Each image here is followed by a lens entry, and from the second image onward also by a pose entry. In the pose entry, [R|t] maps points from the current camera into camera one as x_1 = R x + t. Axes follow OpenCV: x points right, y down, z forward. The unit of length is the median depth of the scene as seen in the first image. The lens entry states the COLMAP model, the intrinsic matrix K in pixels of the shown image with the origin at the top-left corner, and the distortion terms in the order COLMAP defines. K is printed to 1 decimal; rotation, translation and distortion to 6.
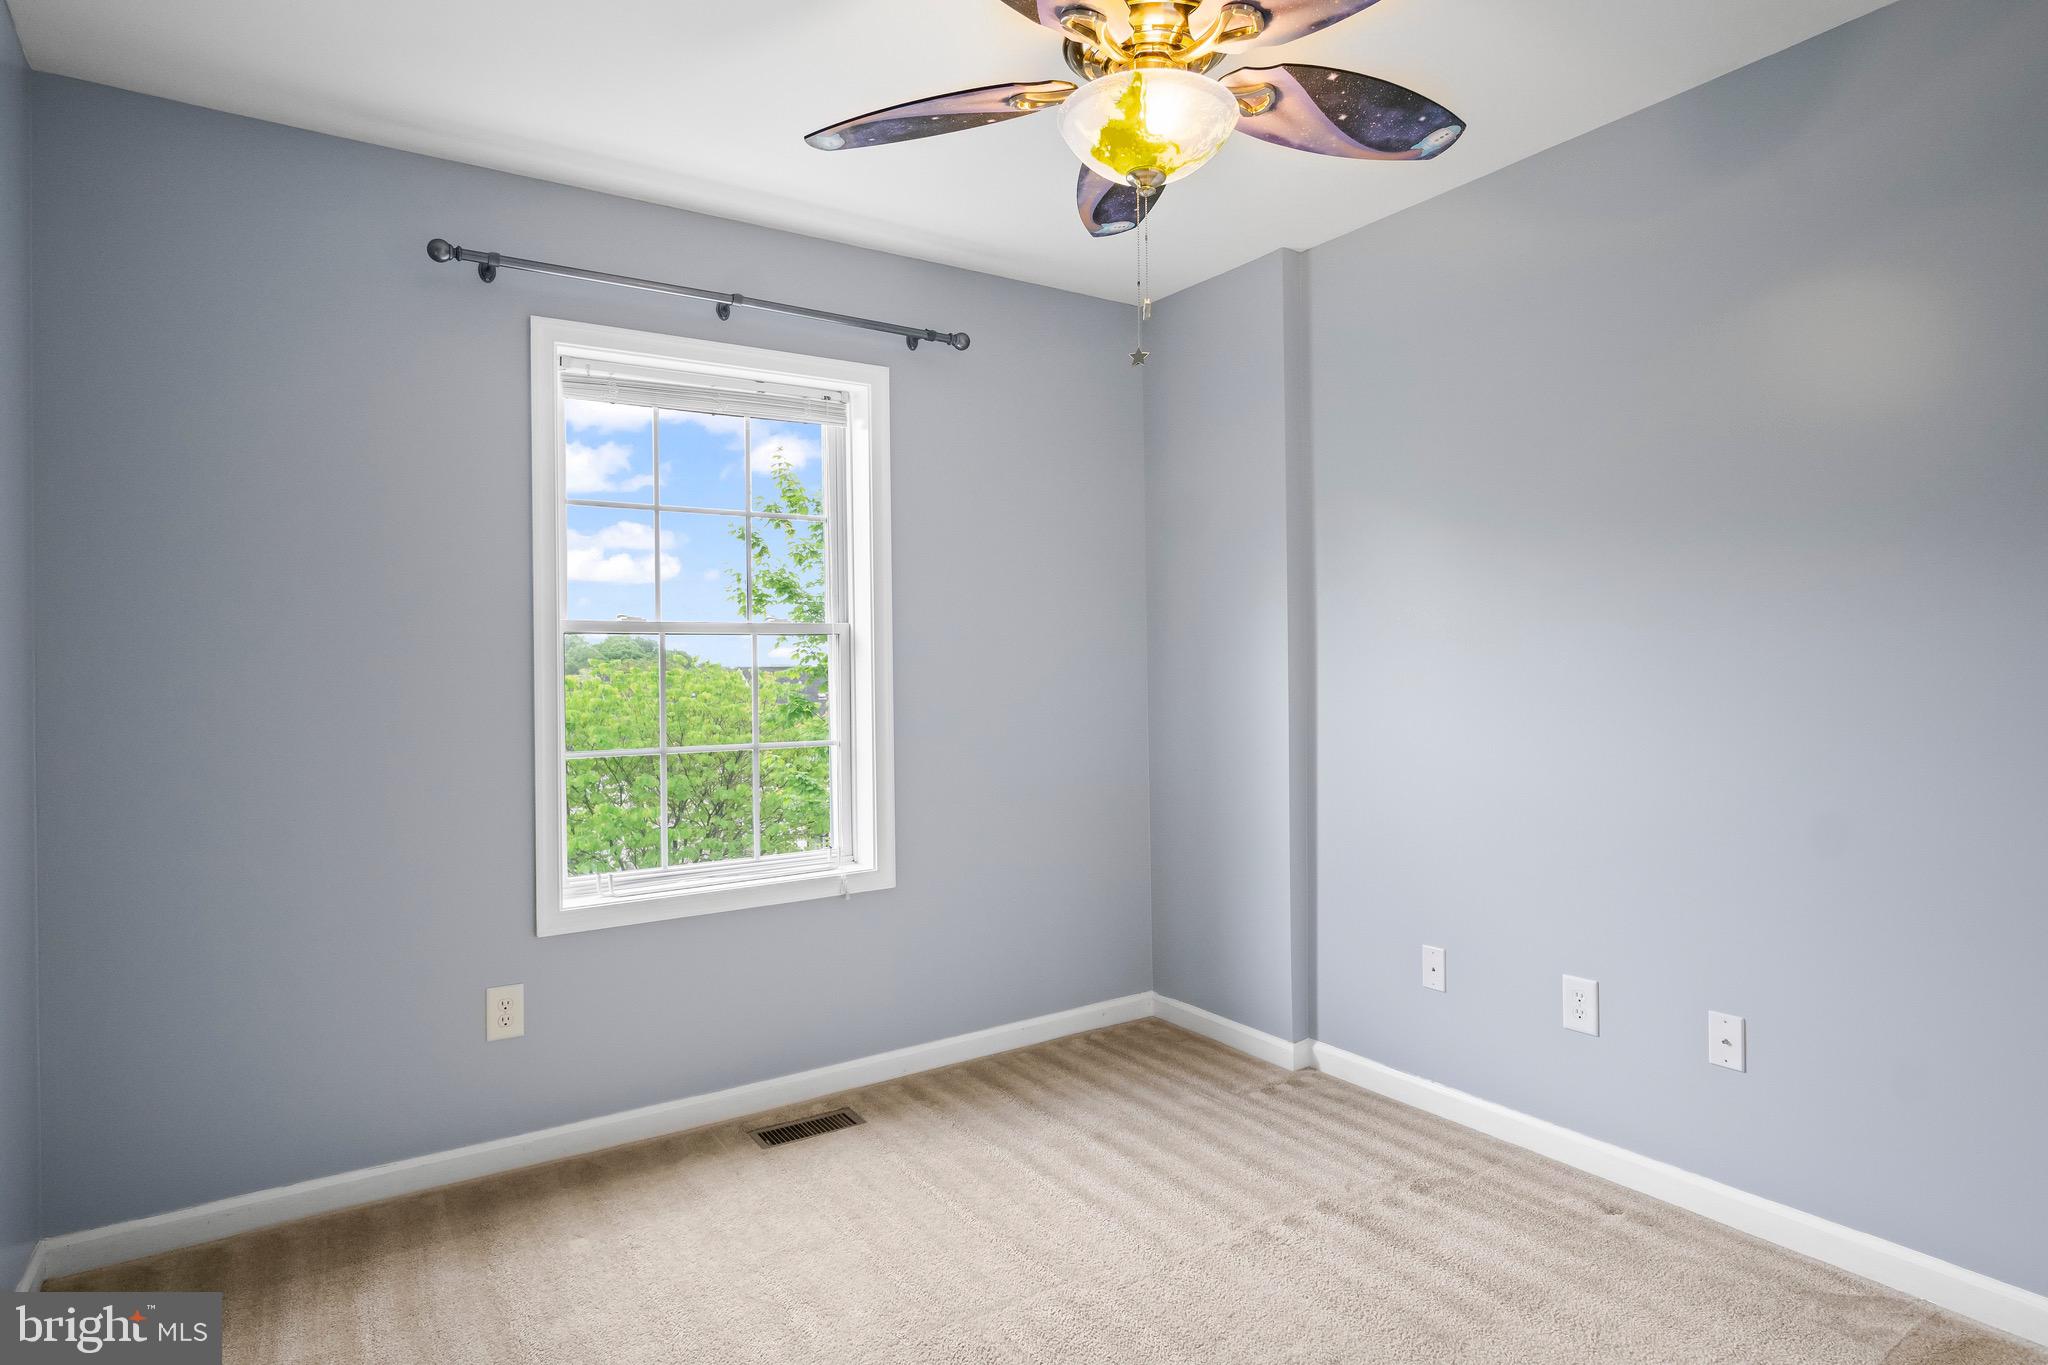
lens RADIAL K [[1134.4, 0, 1020.0], [0, 1134.4, 708.7], [0, 0, 1]] dist [-0.007225, 0.001509]
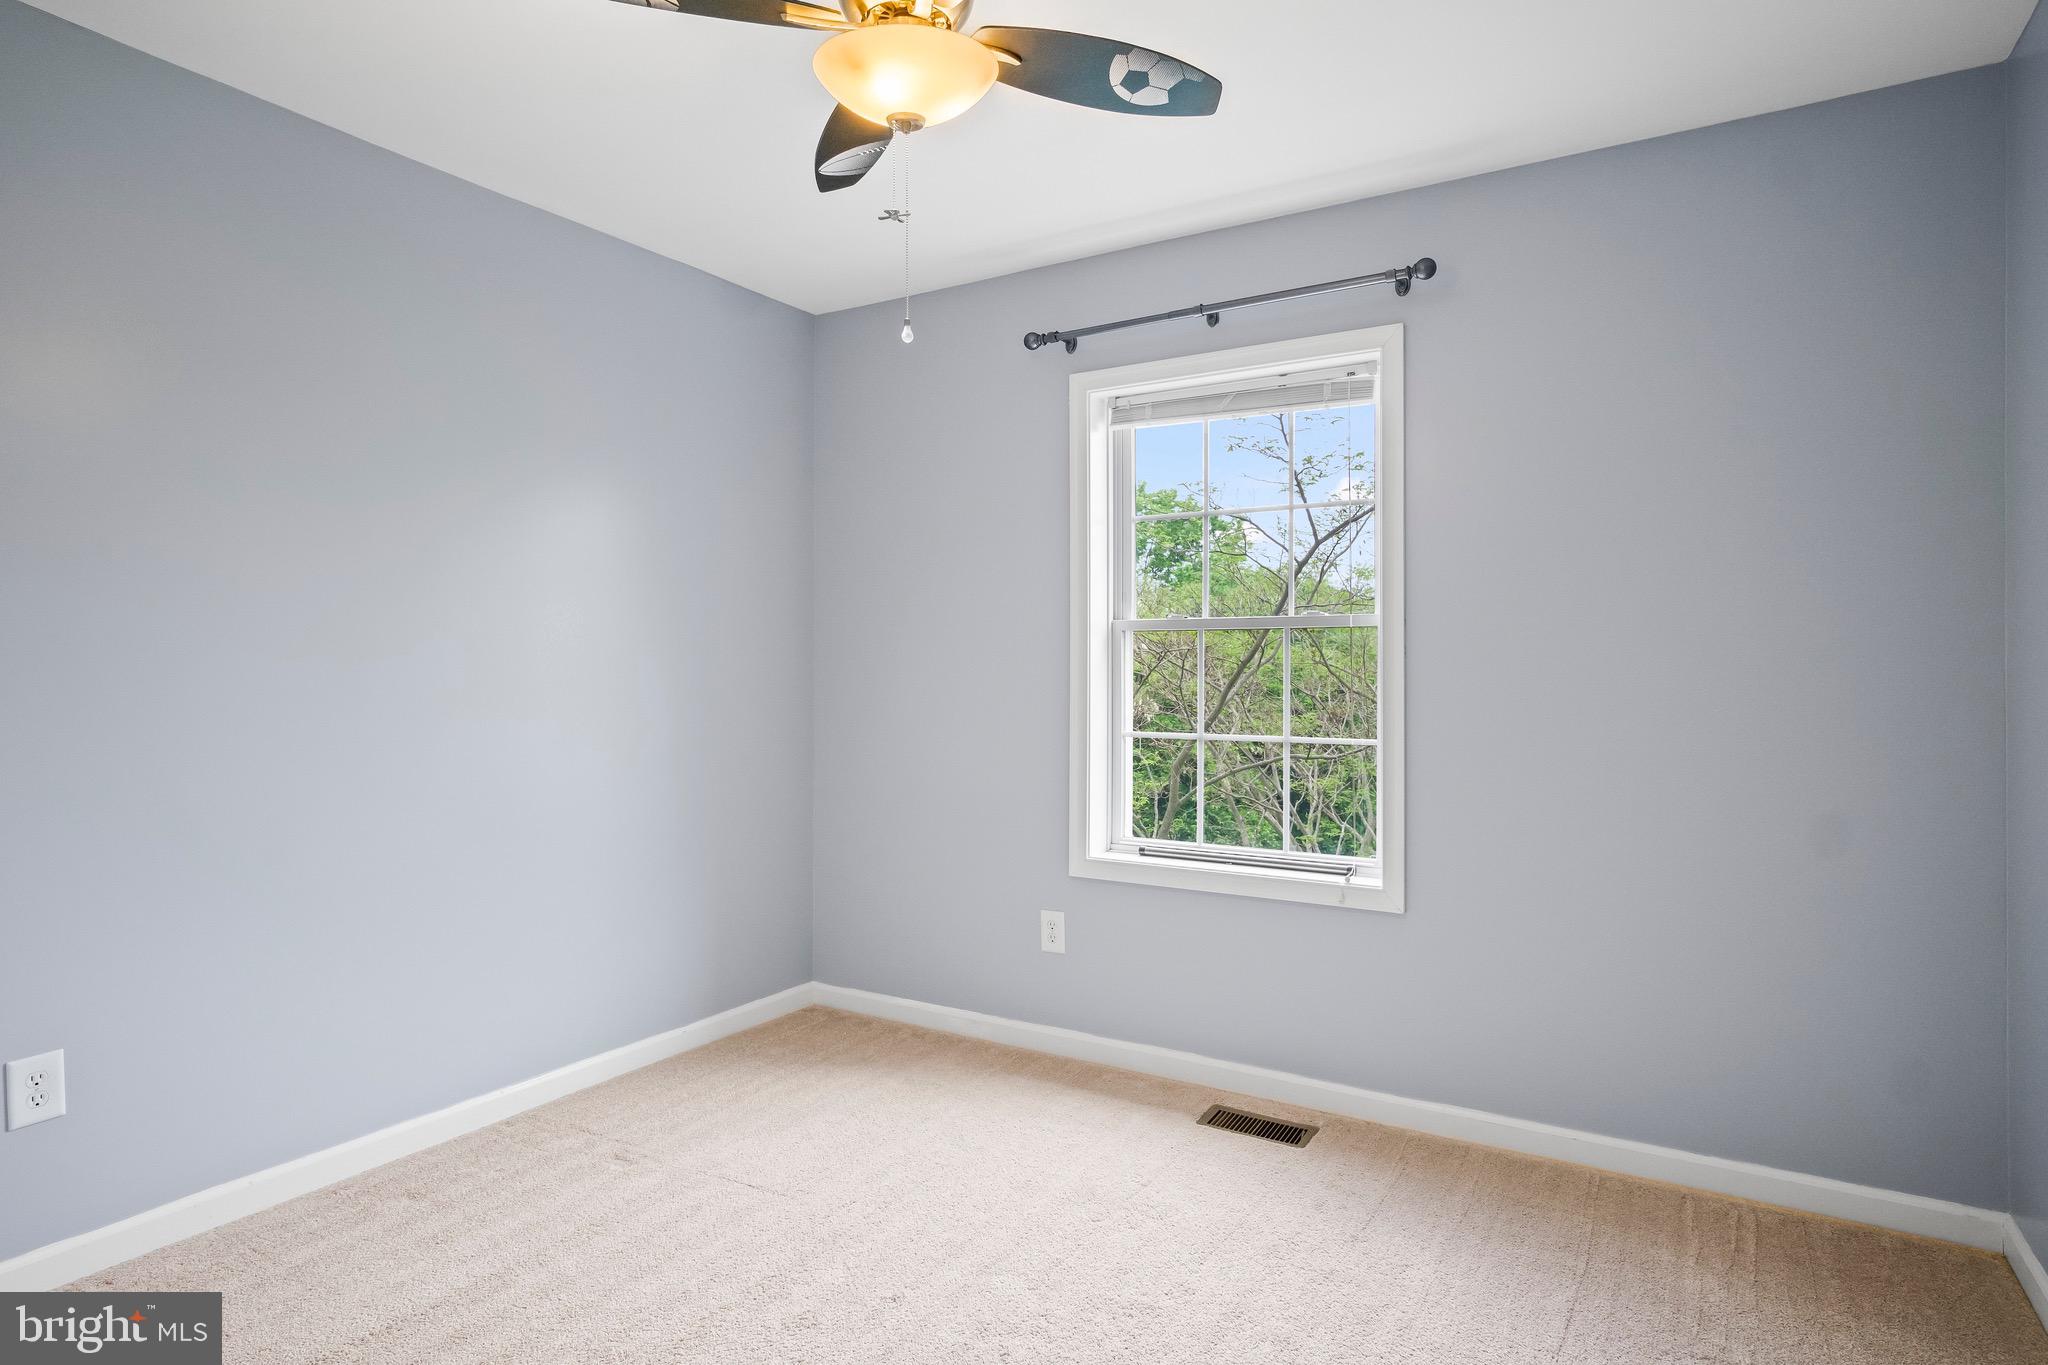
lens RADIAL K [[1134.4, 0, 1020.0], [0, 1134.4, 708.7], [0, 0, 1]] dist [-0.007225, 0.001509]
pose [[0.405312, 0.050289, -0.912794, 0.638257], [-0.035915, 0.998591, 0.039068, -0.027527], [0.913473, 0.016949, 0.406547, 0.418750]]
